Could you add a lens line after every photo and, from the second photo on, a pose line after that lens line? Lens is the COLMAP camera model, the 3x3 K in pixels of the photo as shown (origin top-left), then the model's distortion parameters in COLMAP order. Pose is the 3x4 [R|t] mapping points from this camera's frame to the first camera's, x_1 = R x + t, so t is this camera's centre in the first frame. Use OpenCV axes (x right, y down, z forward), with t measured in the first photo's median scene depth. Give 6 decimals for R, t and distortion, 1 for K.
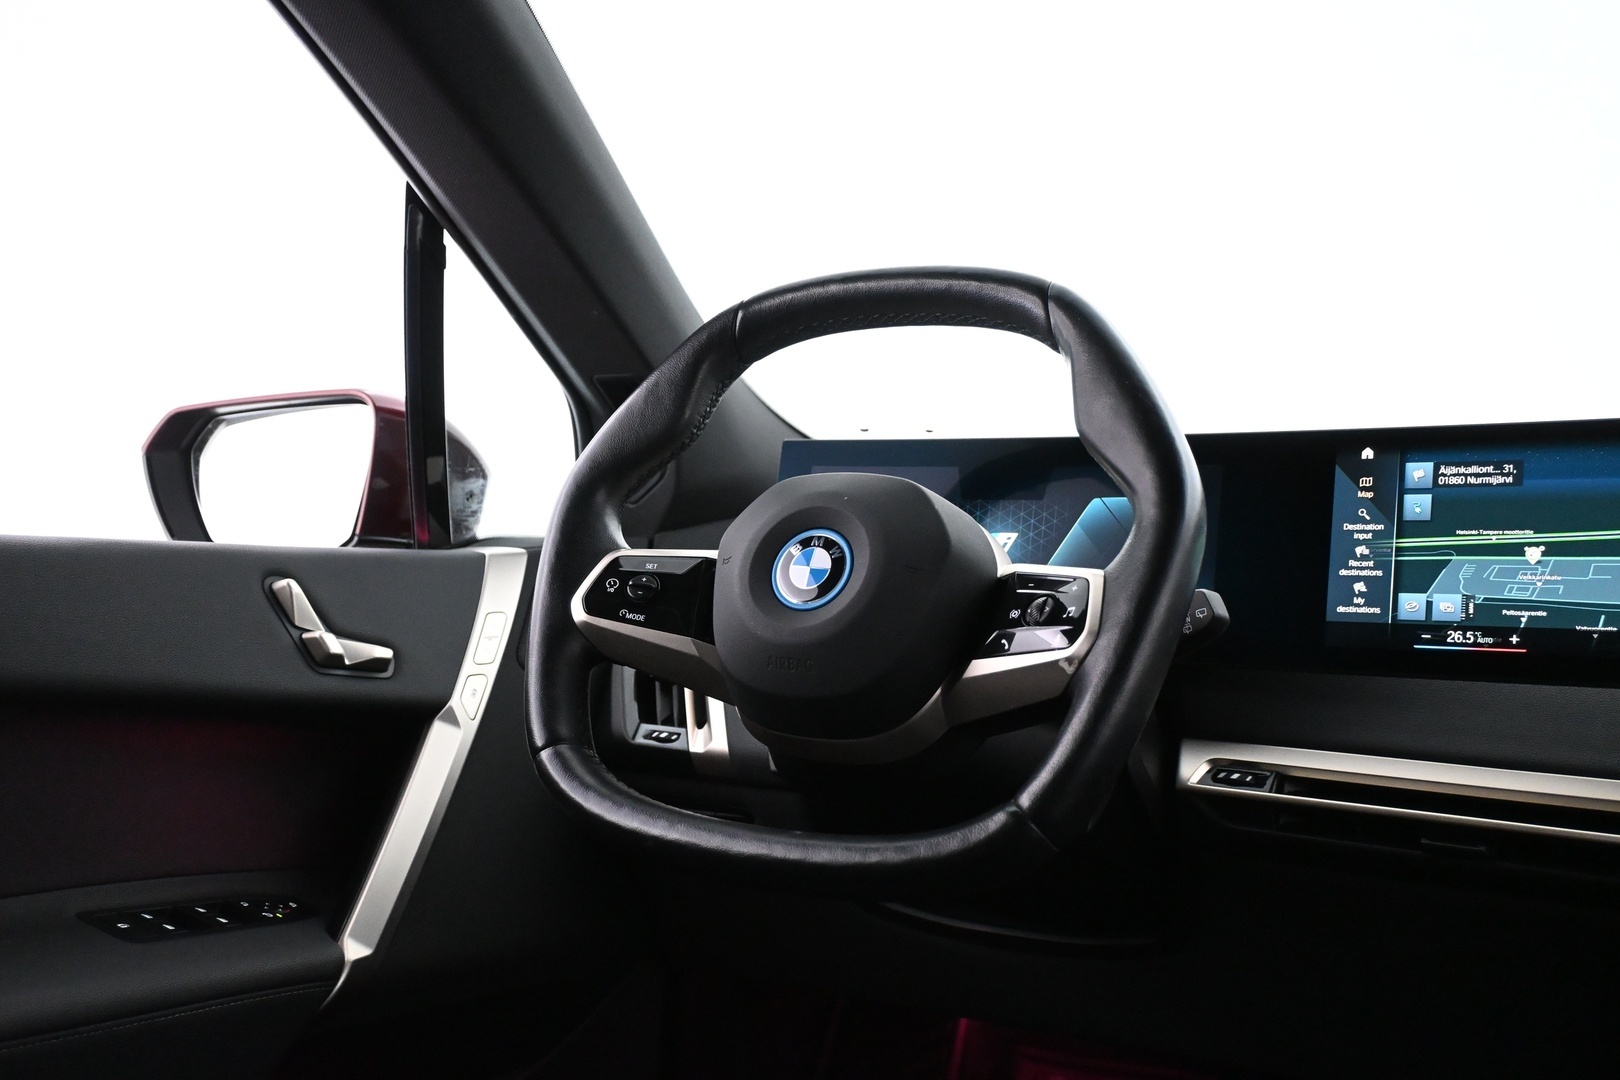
lens RADIAL K [[1517.3, 0, 805.1], [0, 1517.3, 531.1], [0, 0, 1]] dist [-0.017733, 0.000000]
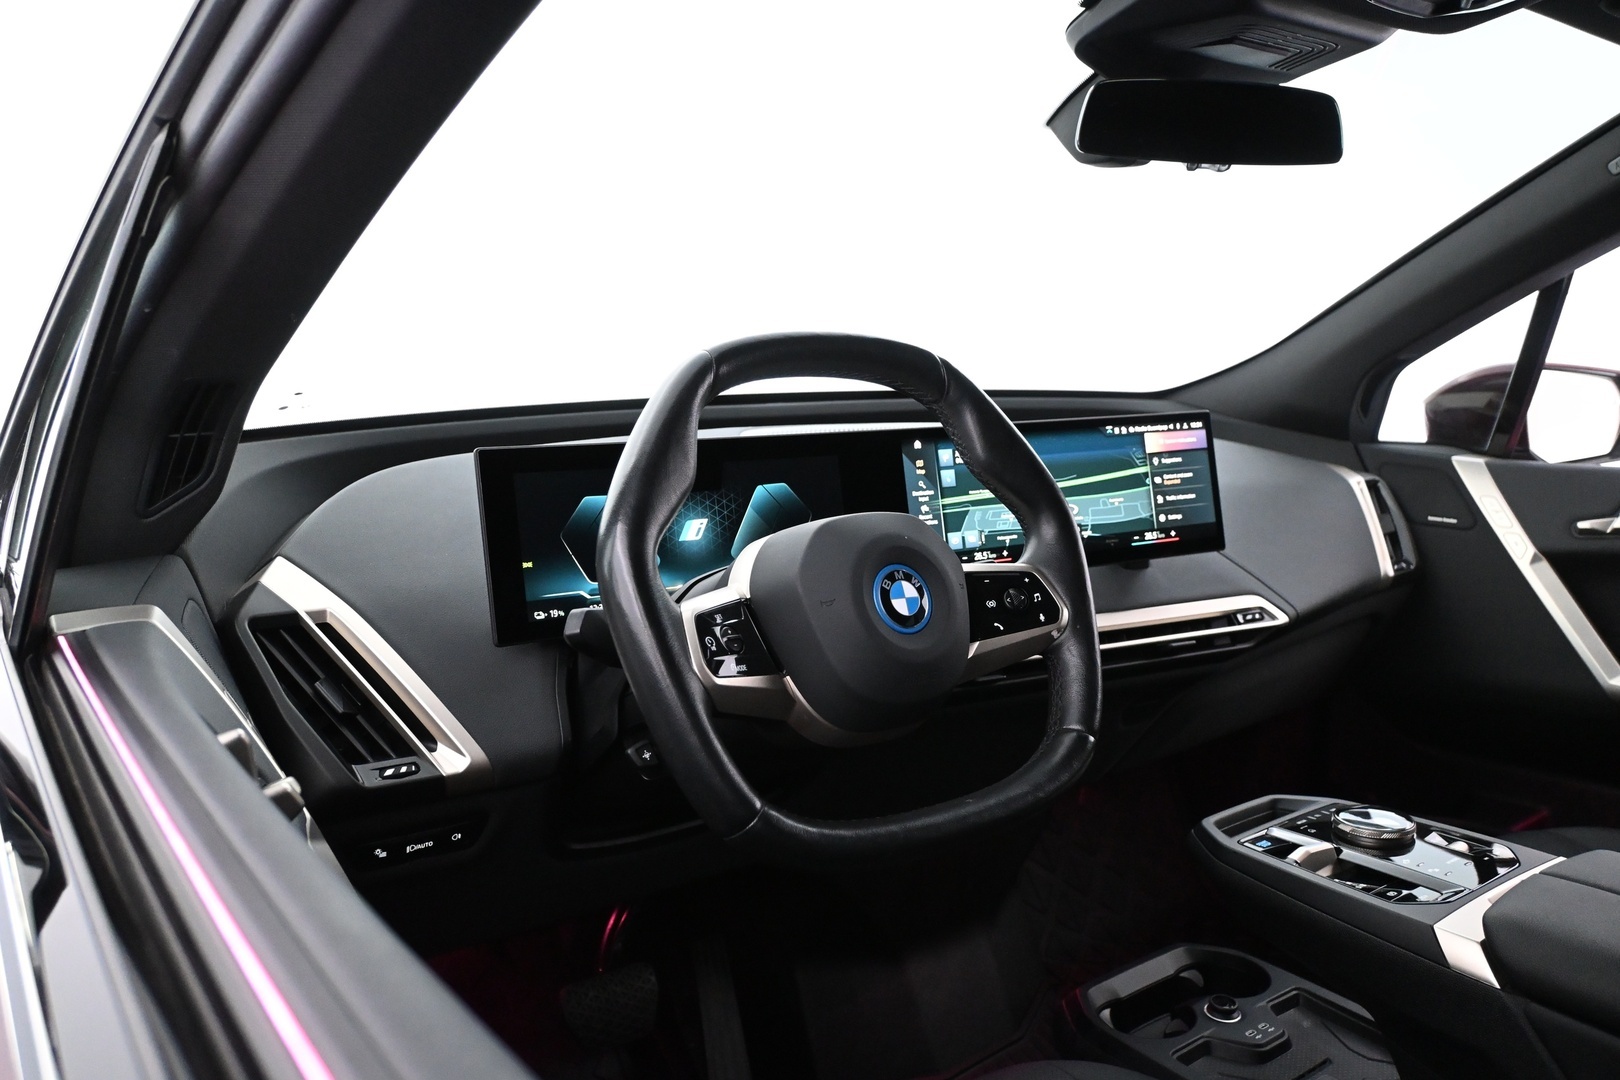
lens RADIAL K [[1248.6, 0, 807.8], [0, 1248.6, 541.6], [0, 0, 1]] dist [-0.044788, -0.000307]
pose [[0.419622, -0.160967, 0.893312, -0.855770], [0.004643, 0.984518, 0.175220, -0.183679], [-0.907687, -0.069379, 0.413873, 0.591592]]
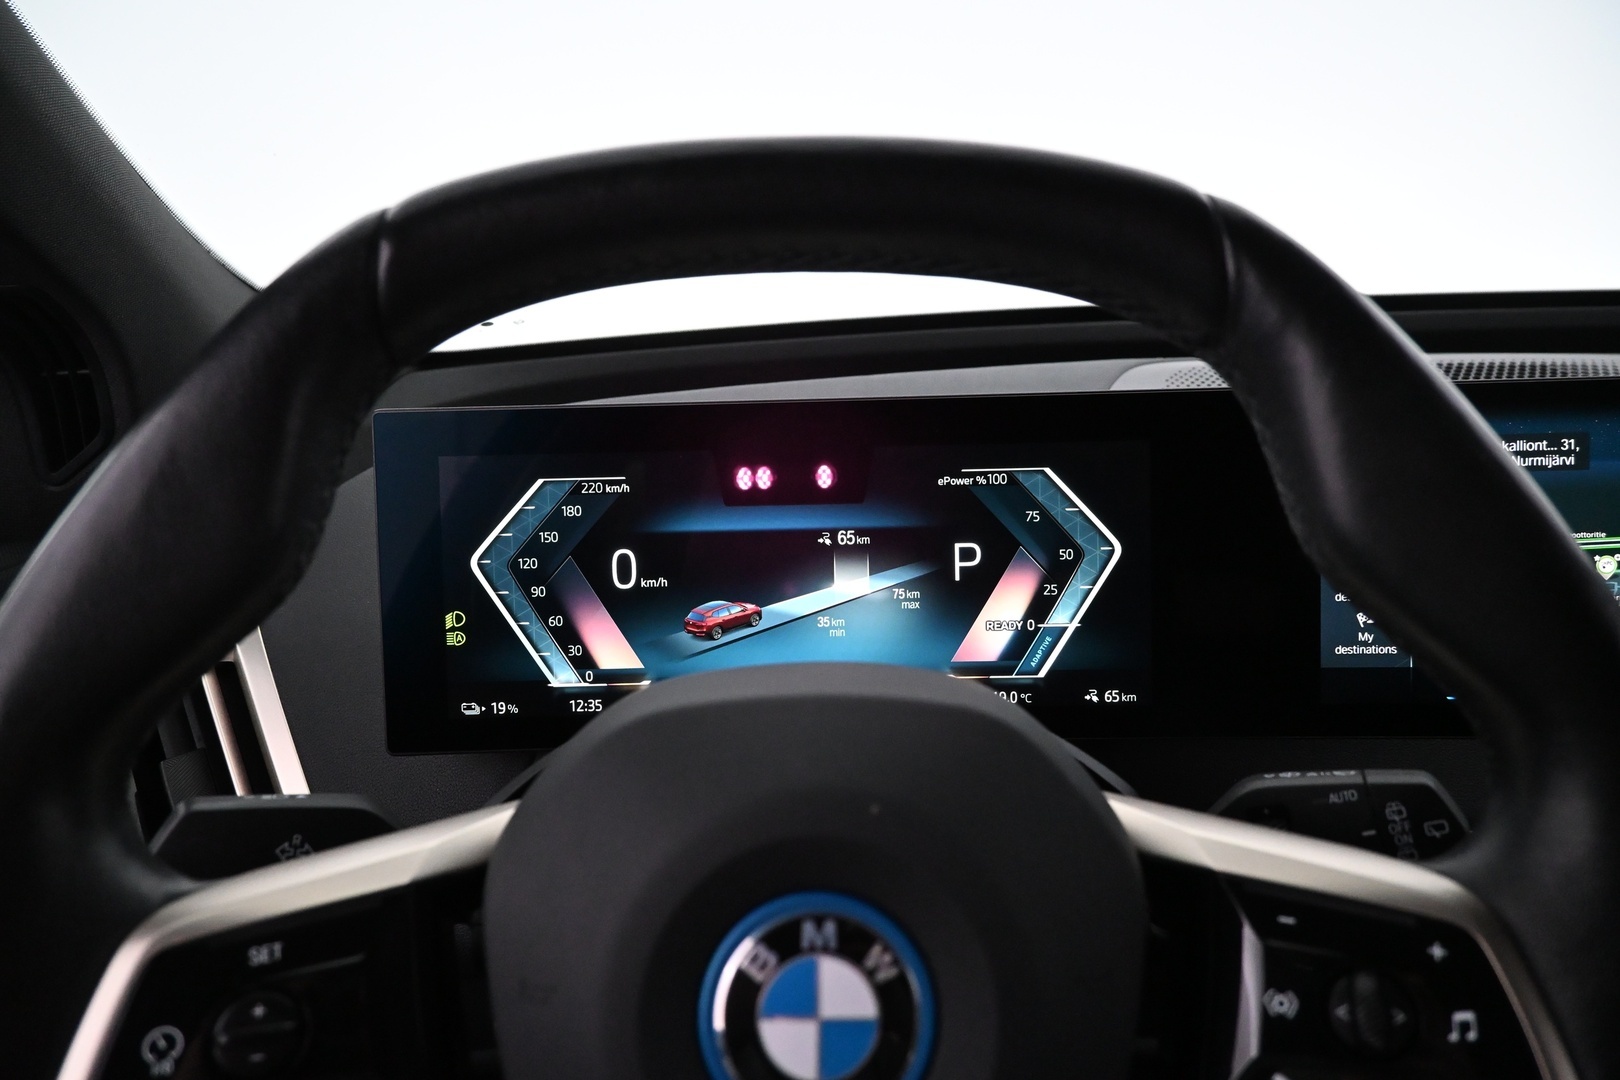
lens RADIAL K [[1088.7, 0, 808.4], [0, 1088.7, 543.0], [0, 0, 1]] dist [-0.011463, 0.006534]
pose [[0.862581, -0.168612, 0.476994, -0.097213], [0.044027, 0.964269, 0.261240, -0.144116], [-0.503999, -0.204340, 0.839184, 0.728254]]
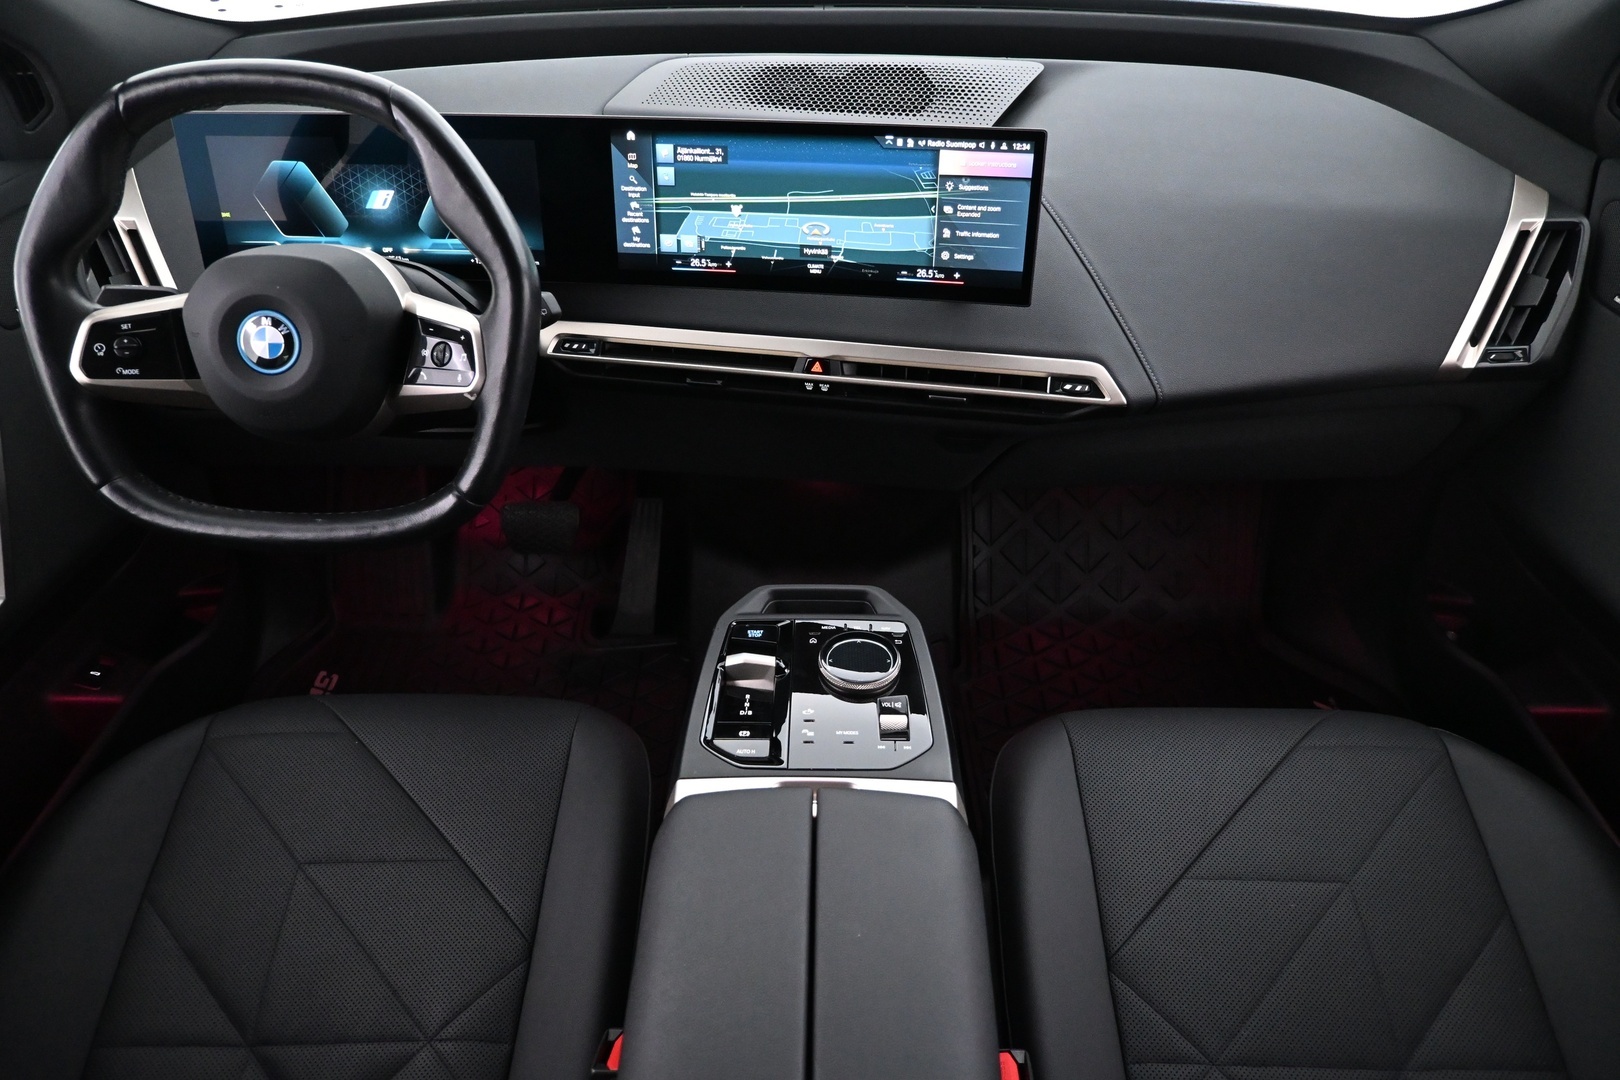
lens RADIAL K [[1088.7, 0, 807.8], [0, 1088.7, 535.2], [0, 0, 1]] dist [-0.011463, 0.006534]
pose [[0.879319, -0.298641, 0.370960, 0.014993], [0.015667, 0.796665, 0.604217, -0.392965], [-0.475975, -0.525488, 0.705202, -0.034476]]
